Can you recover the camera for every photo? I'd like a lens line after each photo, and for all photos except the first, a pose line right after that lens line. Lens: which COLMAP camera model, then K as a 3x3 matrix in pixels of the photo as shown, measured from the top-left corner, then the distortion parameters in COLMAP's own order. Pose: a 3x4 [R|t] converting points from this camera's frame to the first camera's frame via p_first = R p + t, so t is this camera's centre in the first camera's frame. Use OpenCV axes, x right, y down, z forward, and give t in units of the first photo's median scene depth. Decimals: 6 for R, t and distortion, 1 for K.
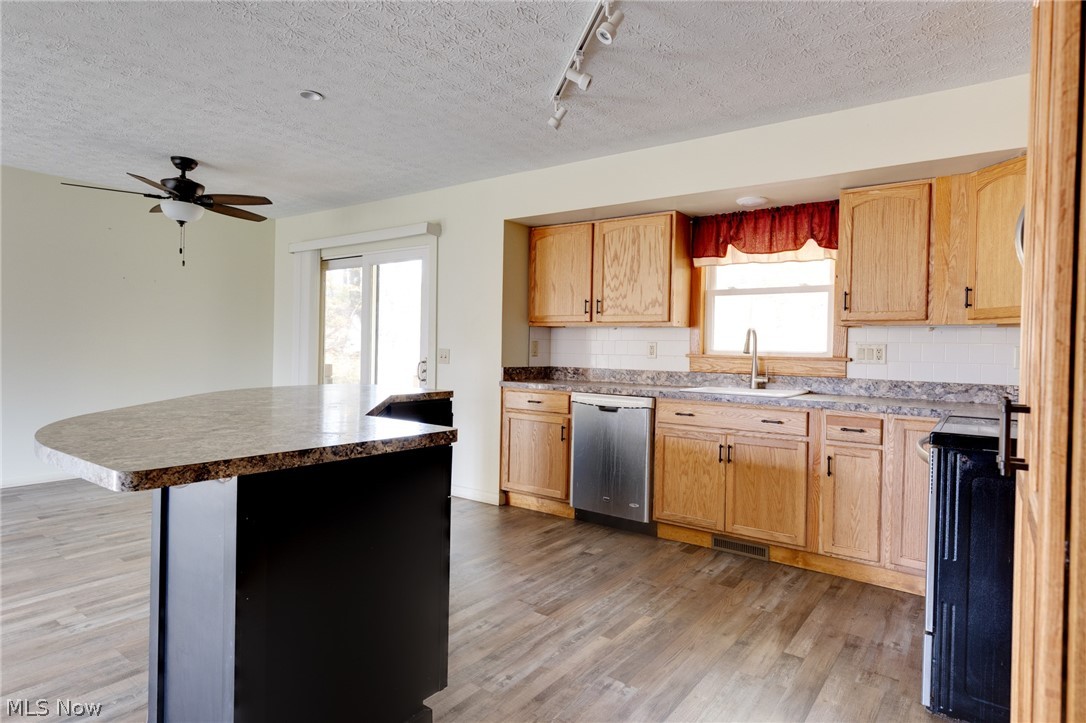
lens RADIAL K [[594.4, 0, 553.9], [0, 594.4, 355.1], [0, 0, 1]] dist [0.004607, -0.000589]
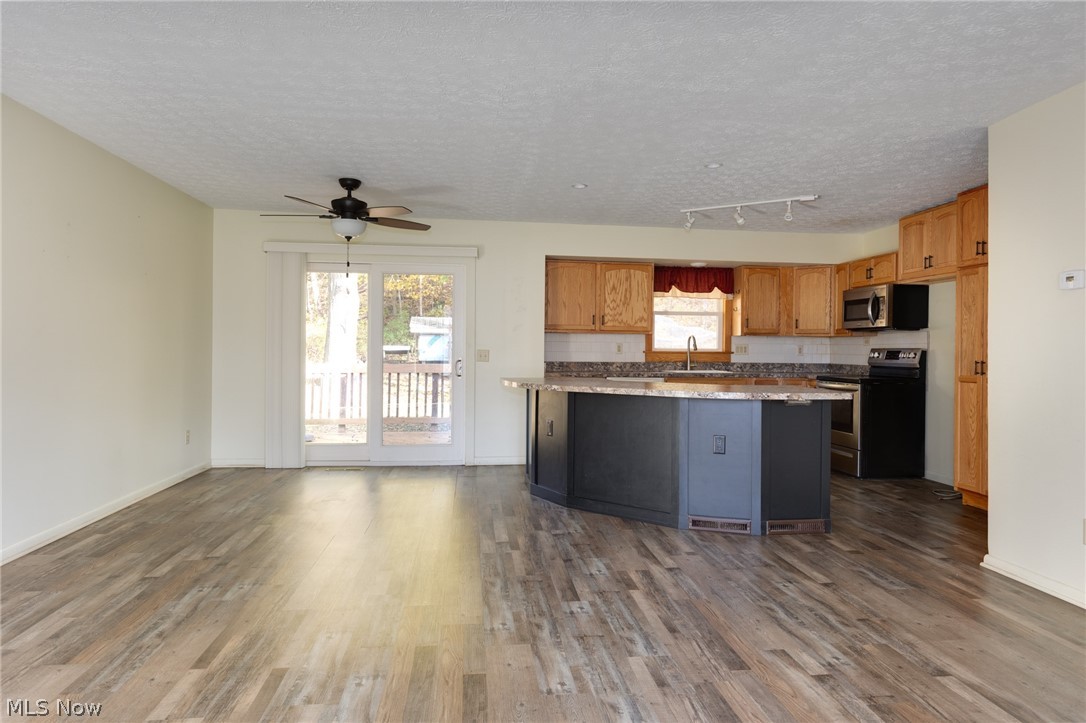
lens RADIAL K [[671.3, 0, 548.5], [0, 671.3, 351.6], [0, 0, 1]] dist [-0.003323, -0.003377]
pose [[0.735472, -0.016815, 0.677346, -1.262960], [0.012188, 0.999859, 0.011587, -0.025455], [-0.677445, -0.000266, 0.735573, -0.159638]]
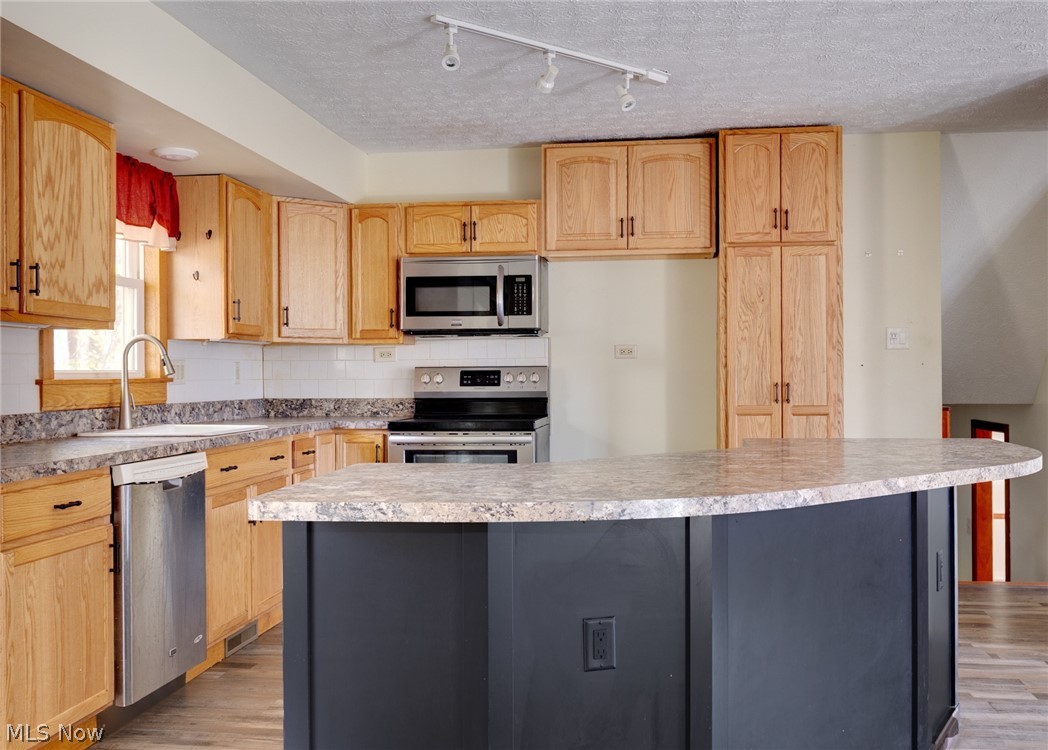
lens RADIAL K [[1065.9, 0, 529.7], [0, 1065.9, 383.2], [0, 0, 1]] dist [0.002978, 0.000000]
pose [[-0.471532, -0.027918, 0.881407, -0.884862], [0.004169, 0.999417, 0.033886, -0.030910], [-0.881839, 0.019653, -0.471141, 1.136693]]
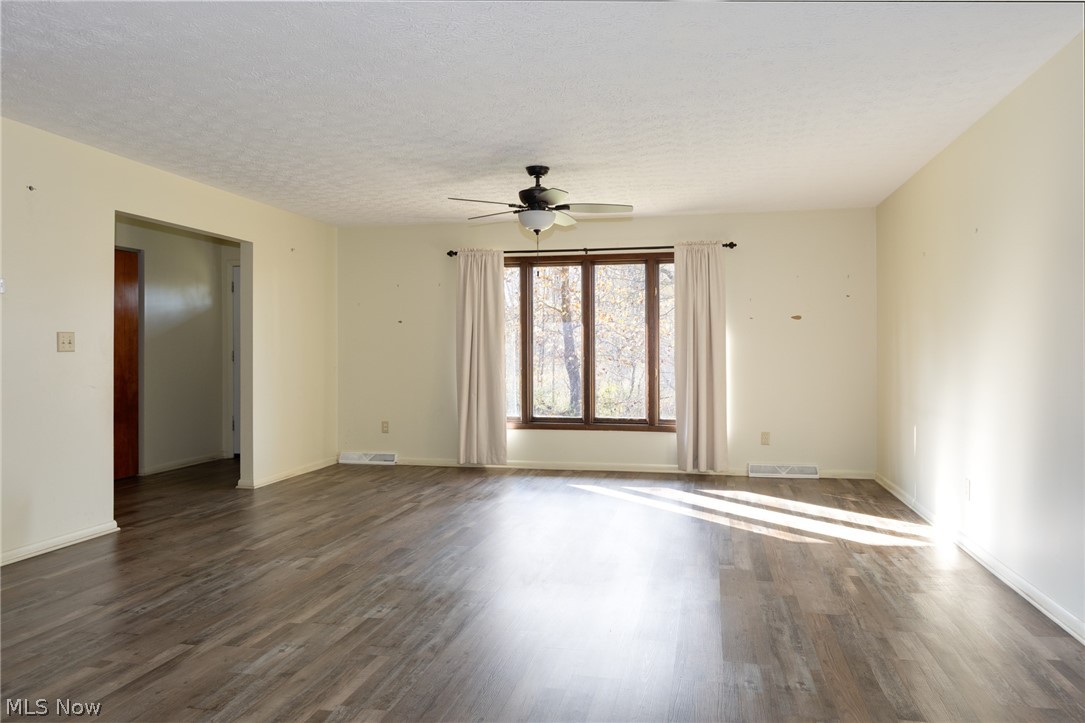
lens RADIAL K [[742.8, 0, 555.7], [0, 742.8, 354.8], [0, 0, 1]] dist [0.005970, -0.002163]
pose [[-0.912573, -0.022375, -0.408302, -0.543825], [-0.026186, 0.999650, 0.003746, -0.023389], [0.408076, 0.014111, -0.912839, 1.245573]]
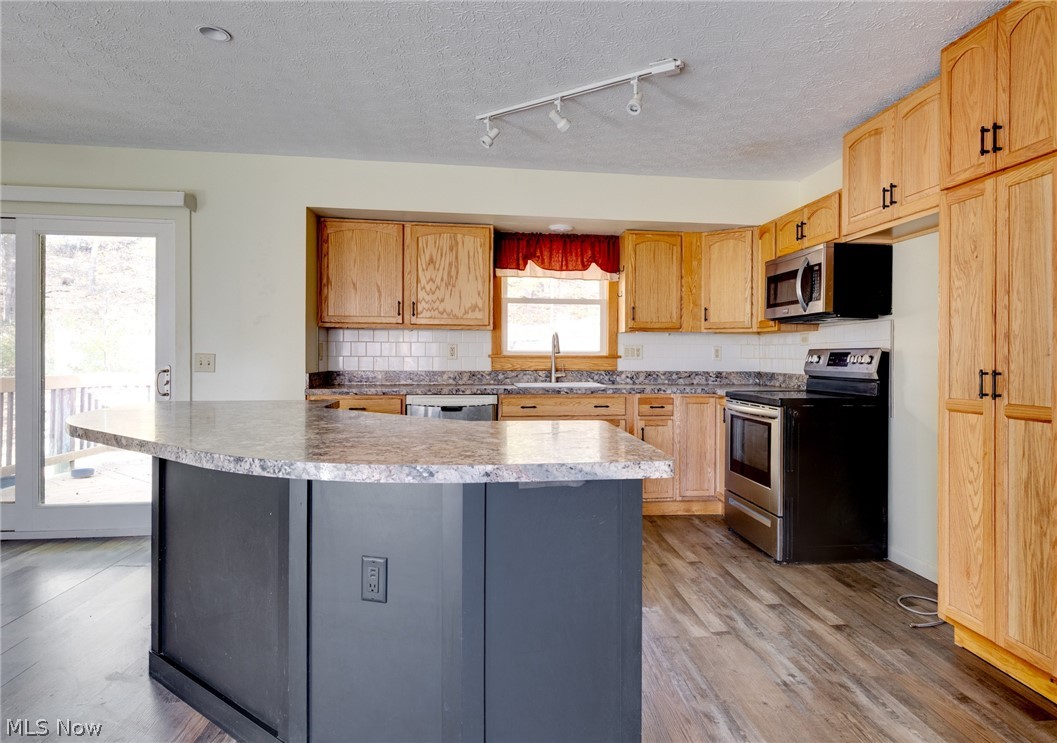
lens RADIAL K [[622.0, 0, 568.4], [0, 622.0, 355.1], [0, 0, 1]] dist [0.002542, -0.001458]
pose [[0.722397, -0.017373, 0.691261, -0.499853], [0.016560, 0.999832, 0.007822, -0.008170], [-0.691281, 0.005797, 0.722563, 0.068193]]
